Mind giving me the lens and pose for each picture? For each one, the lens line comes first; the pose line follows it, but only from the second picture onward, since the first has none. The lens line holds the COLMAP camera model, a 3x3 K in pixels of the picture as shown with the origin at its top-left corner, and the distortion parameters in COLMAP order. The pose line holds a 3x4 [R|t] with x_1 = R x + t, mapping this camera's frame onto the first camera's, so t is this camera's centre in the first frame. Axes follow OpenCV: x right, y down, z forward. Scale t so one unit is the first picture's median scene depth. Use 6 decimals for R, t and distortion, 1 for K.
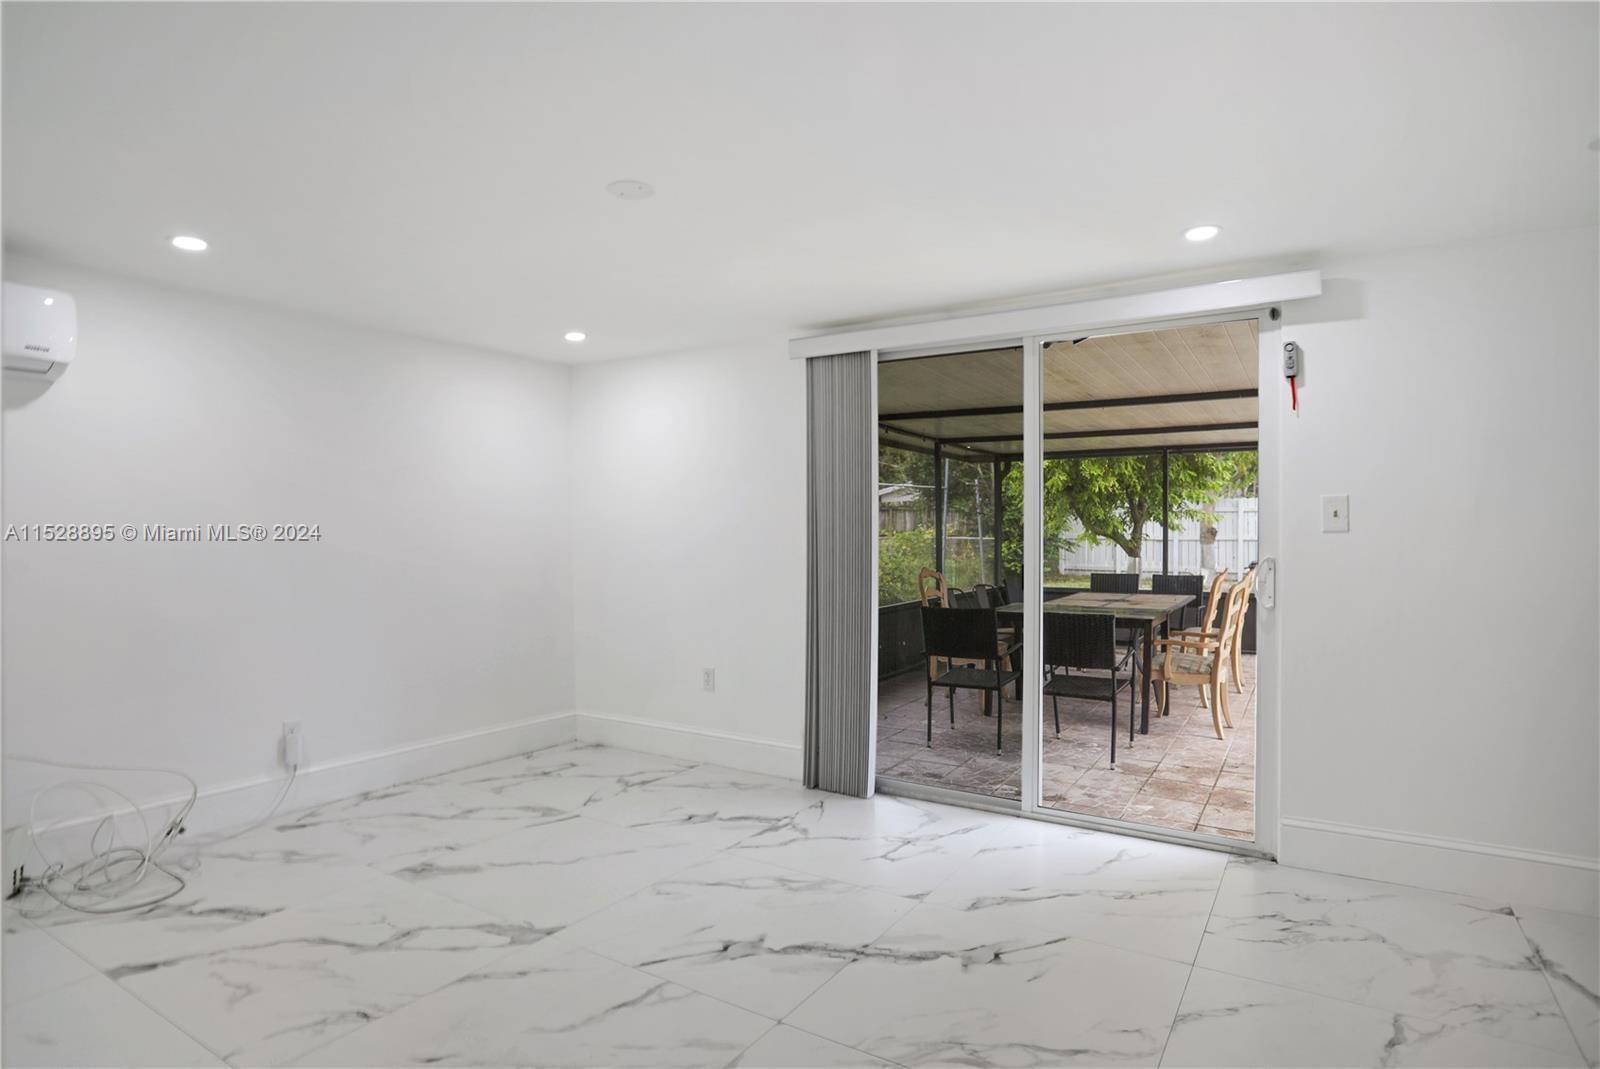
lens RADIAL K [[851.0, 0, 782.0], [0, 851.0, 513.3], [0, 0, 1]] dist [-0.074874, 0.038667]
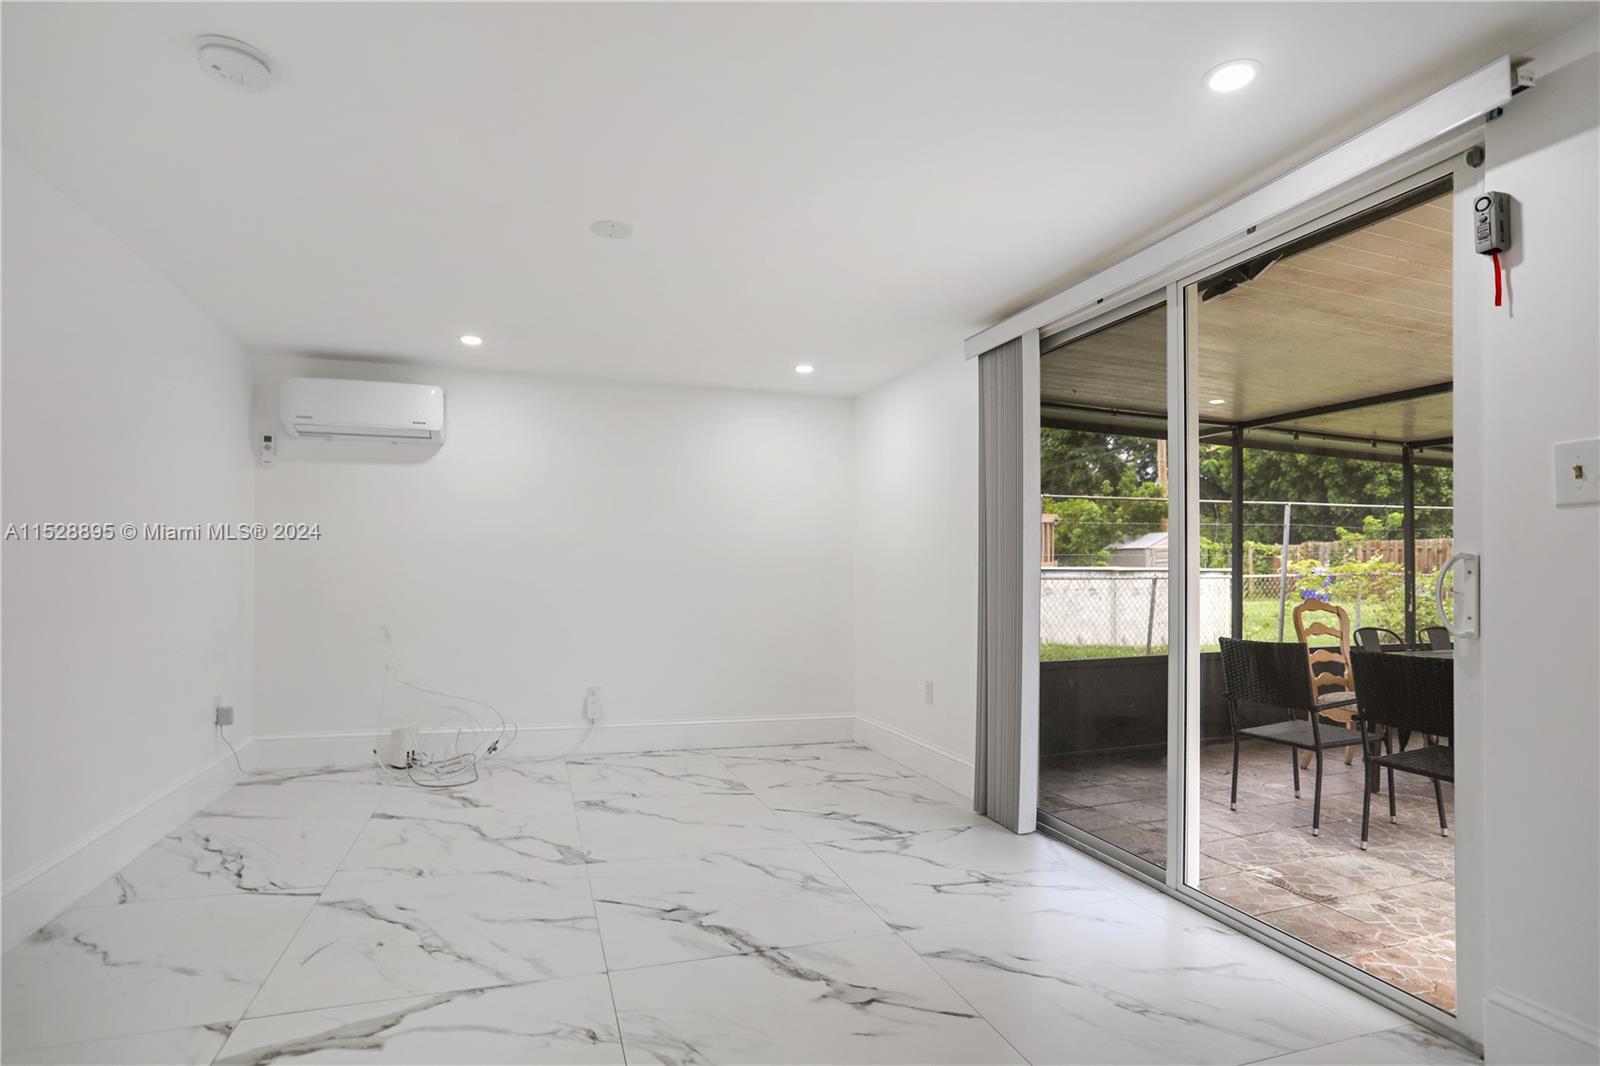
lens RADIAL K [[799.8, 0, 784.1], [0, 799.8, 546.1], [0, 0, 1]] dist [-0.056264, 0.029714]
pose [[0.783077, -0.009902, -0.621846, 0.478030], [0.001141, 0.999894, -0.014486, 0.048547], [0.621923, 0.010634, 0.783006, 0.205426]]
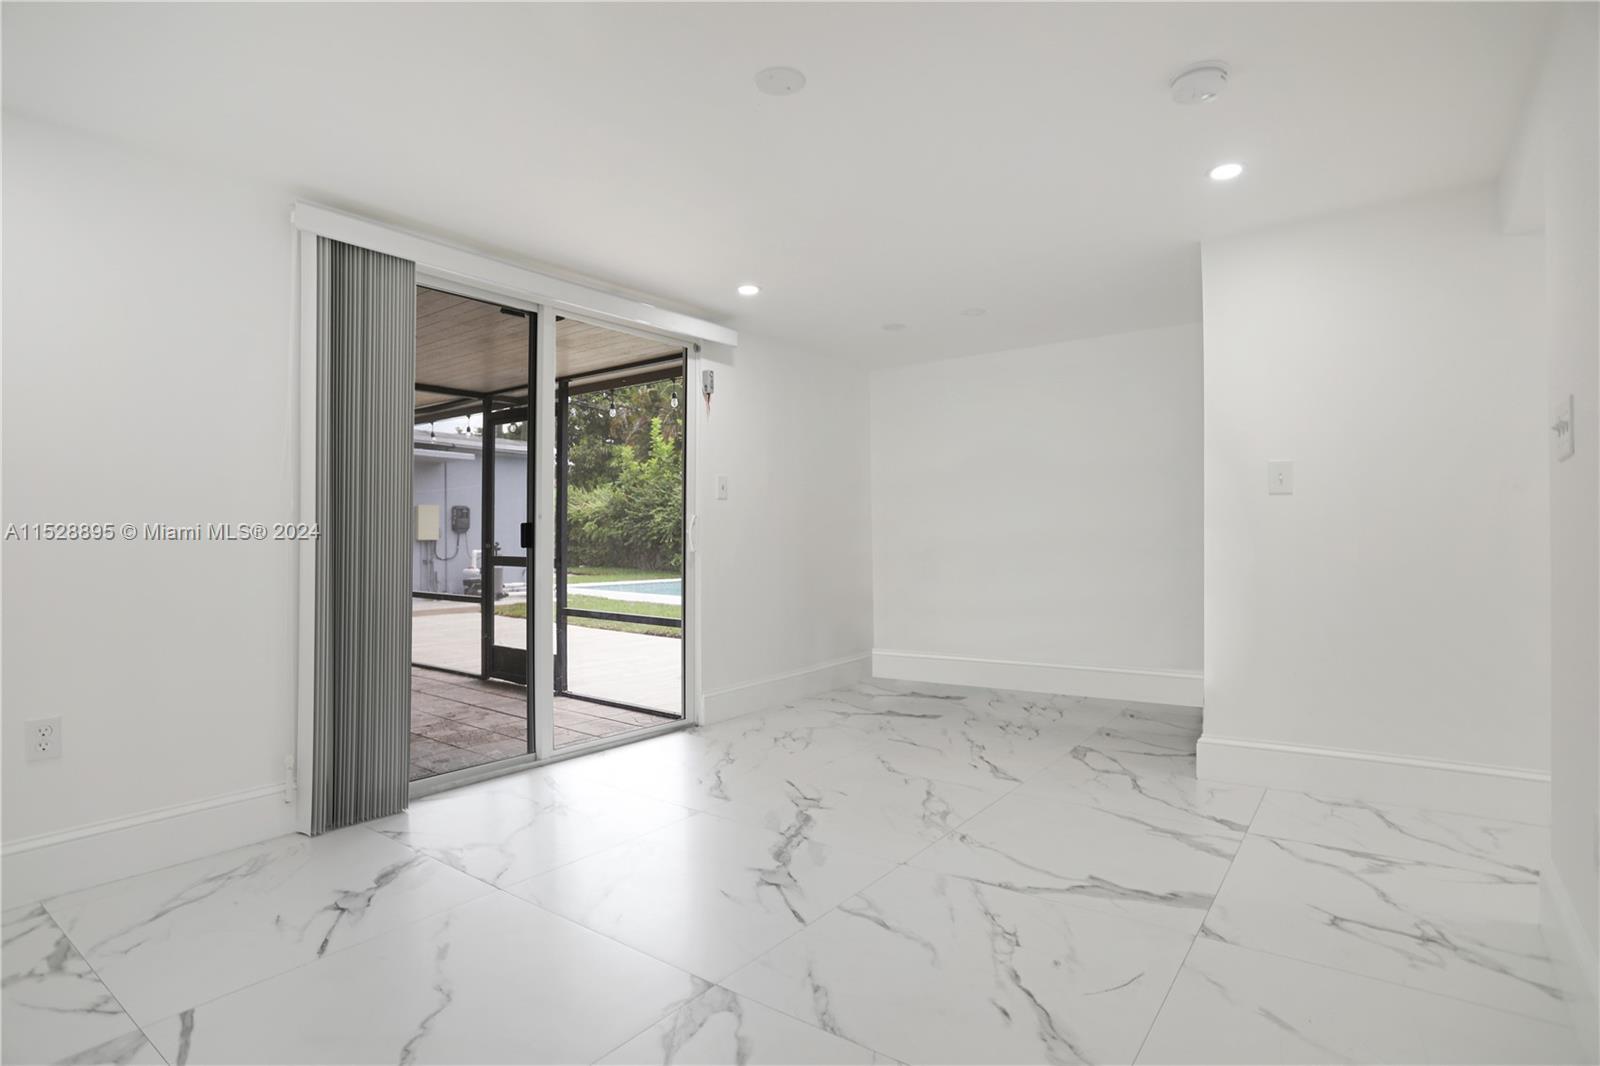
lens RADIAL K [[851.0, 0, 782.0], [0, 851.0, 511.8], [0, 0, 1]] dist [-0.074874, 0.038667]
pose [[0.061331, 0.027443, 0.997740, -0.759685], [-0.019410, 0.999466, -0.026297, 0.071747], [-0.997929, -0.017754, 0.061831, 0.658538]]
